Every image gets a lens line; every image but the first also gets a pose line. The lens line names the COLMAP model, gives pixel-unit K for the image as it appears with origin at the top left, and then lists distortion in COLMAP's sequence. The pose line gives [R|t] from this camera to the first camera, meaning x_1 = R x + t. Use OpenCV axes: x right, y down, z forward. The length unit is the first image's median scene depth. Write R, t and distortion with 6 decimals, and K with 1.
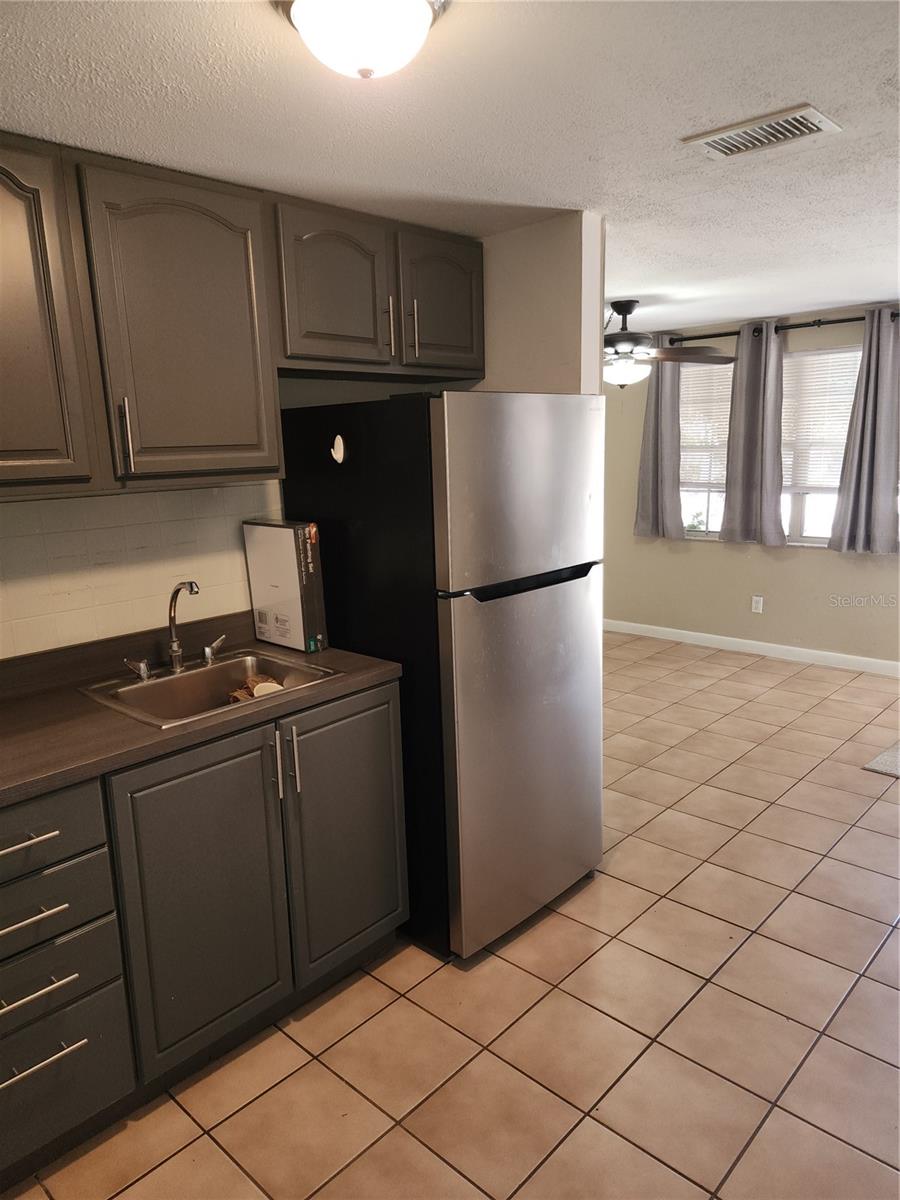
lens RADIAL K [[798.4, 0, 443.1], [0, 798.4, 601.2], [0, 0, 1]] dist [0.085052, -0.071643]
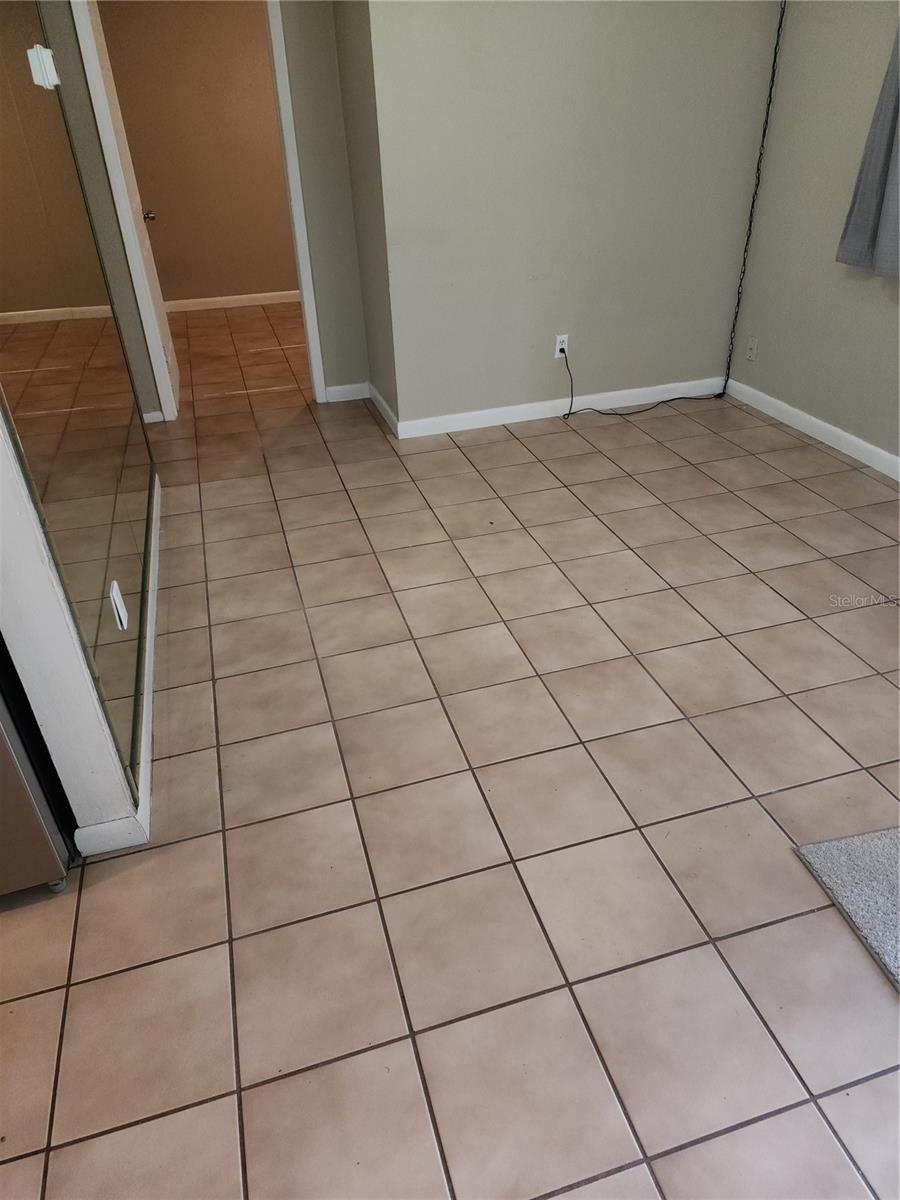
lens RADIAL K [[798.4, 0, 458.7], [0, 798.4, 601.9], [0, 0, 1]] dist [0.085052, -0.071643]
pose [[0.868357, 0.266873, -0.418013, 0.782306], [-0.092964, 0.915521, 0.391380, -0.157929], [0.487149, -0.300997, 0.819809, 0.849880]]
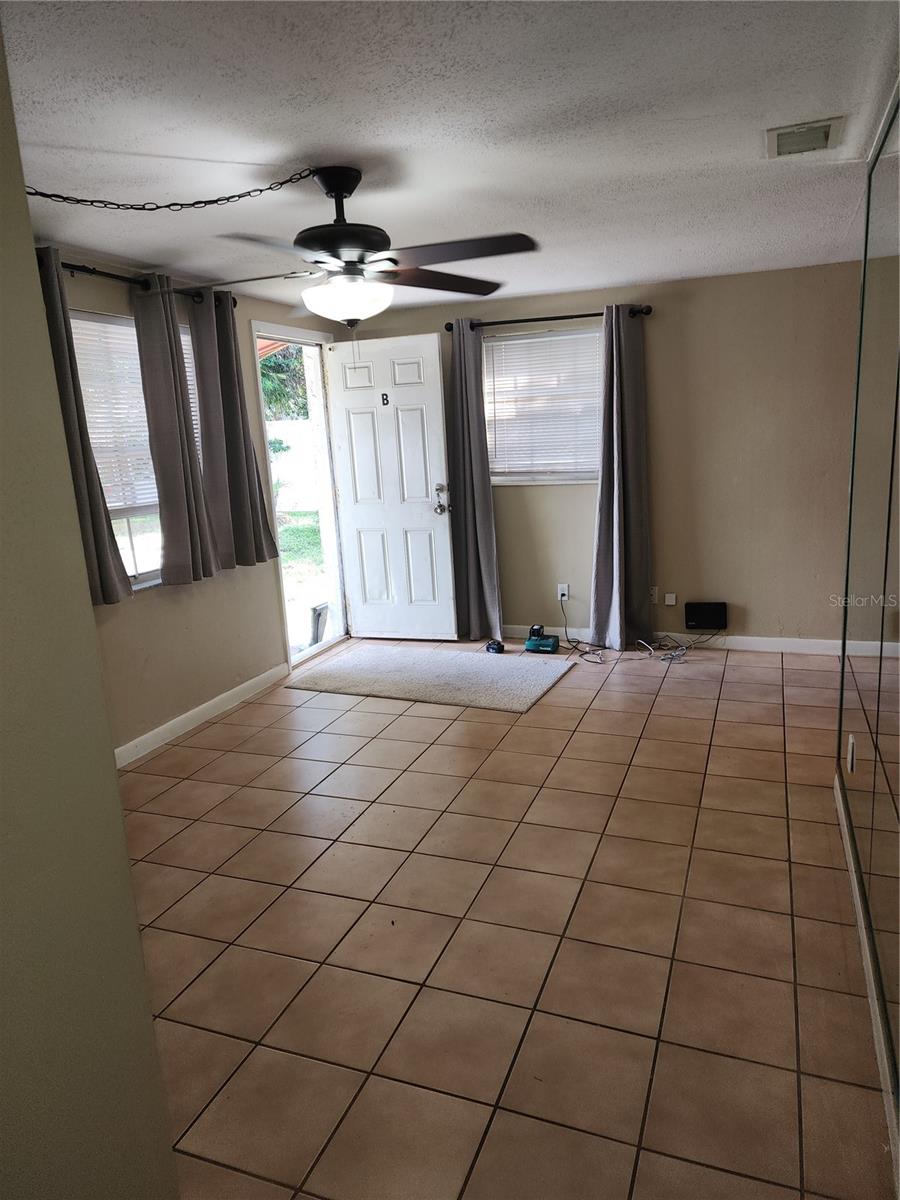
lens RADIAL K [[798.4, 0, 462.2], [0, 798.4, 605.9], [0, 0, 1]] dist [0.085052, -0.071643]
pose [[-0.385485, -0.152897, 0.909958, -0.674761], [0.240211, 0.935543, 0.258957, -0.375869], [-0.890898, 0.318405, -0.323910, 2.153709]]
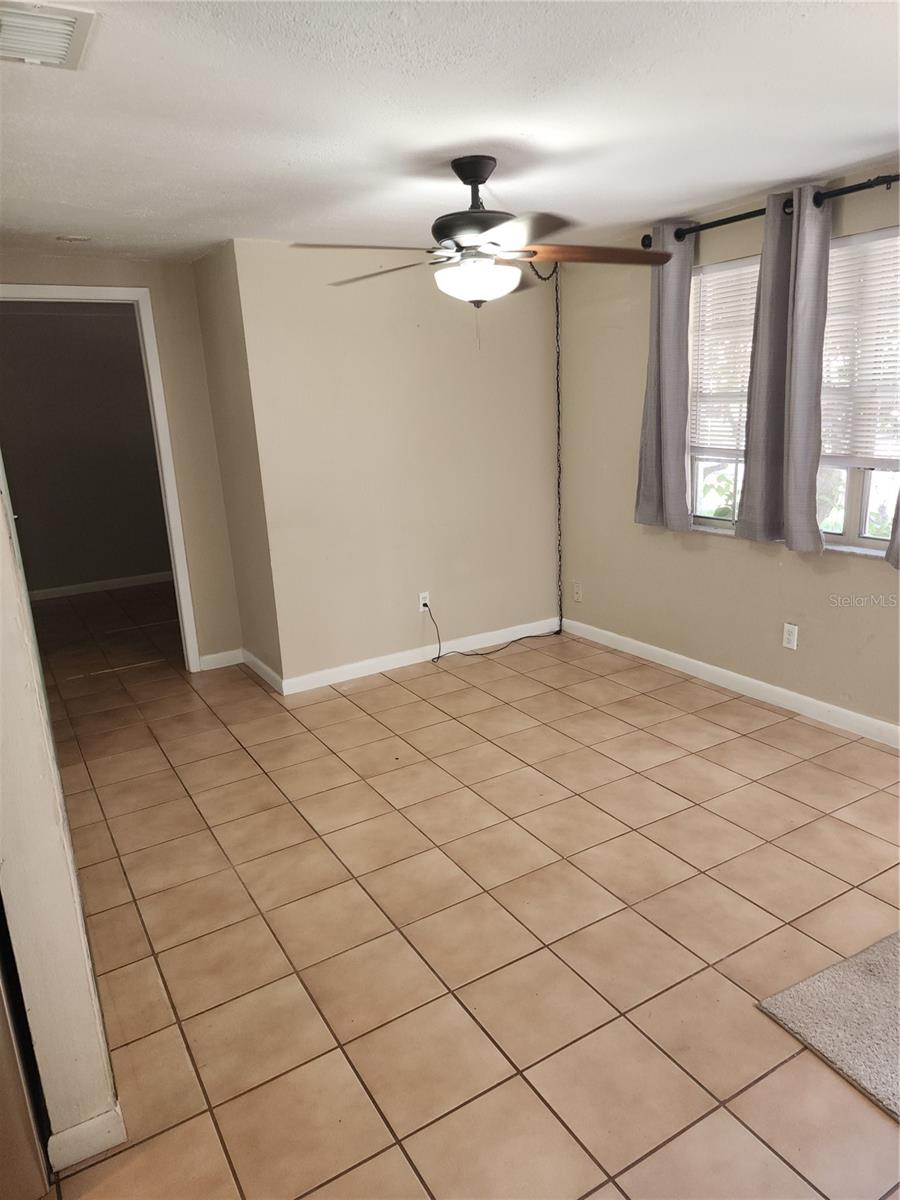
lens RADIAL K [[798.4, 0, 461.3], [0, 798.4, 602.3], [0, 0, 1]] dist [0.085052, -0.071643]
pose [[0.964112, 0.051596, -0.260432, 0.701550], [-0.034201, 0.996898, 0.070891, -0.143212], [0.263282, -0.059440, 0.962886, 0.687452]]
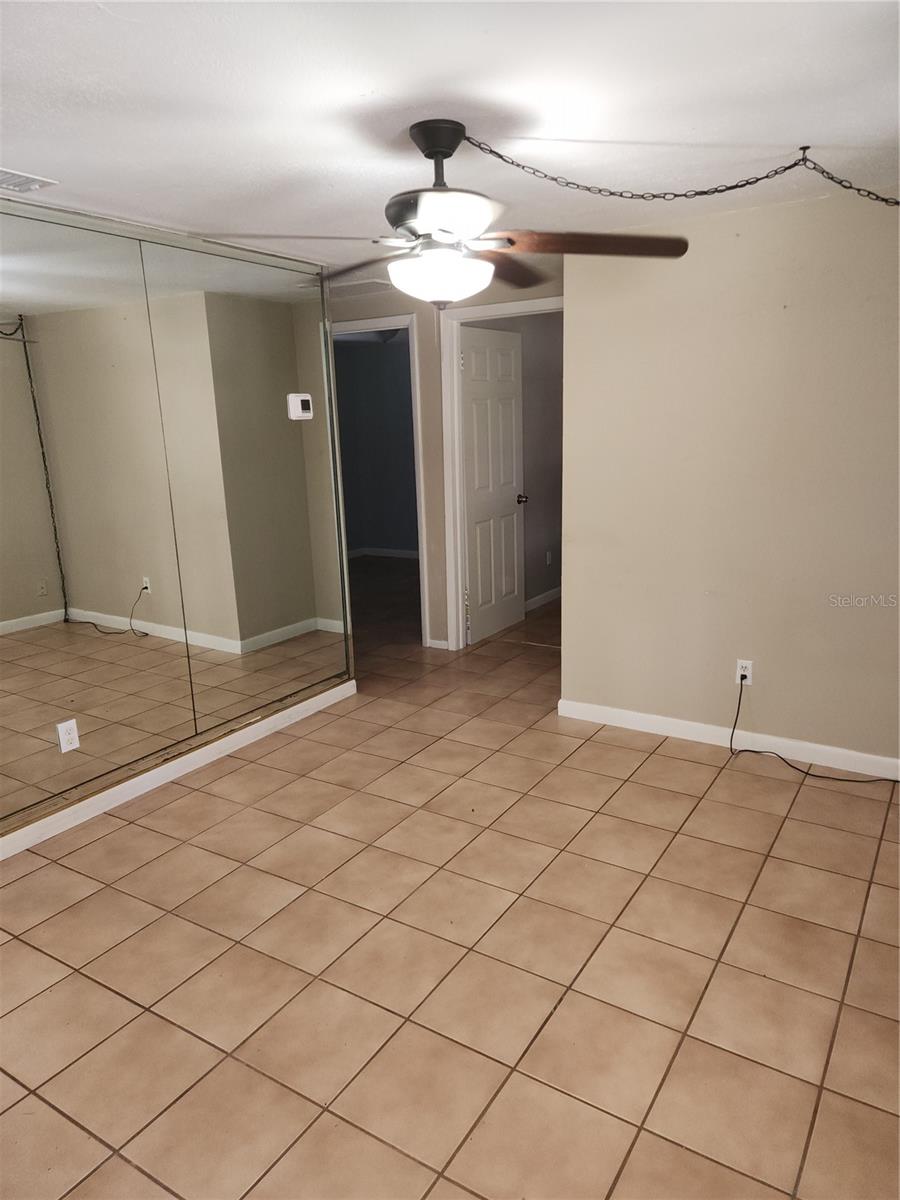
lens RADIAL K [[798.4, 0, 462.5], [0, 798.4, 596.5], [0, 0, 1]] dist [0.085052, -0.071643]
pose [[0.197339, 0.245247, -0.949163, 1.376872], [-0.171322, 0.961931, 0.212927, -0.364570], [0.965249, 0.120594, 0.231843, 1.667558]]
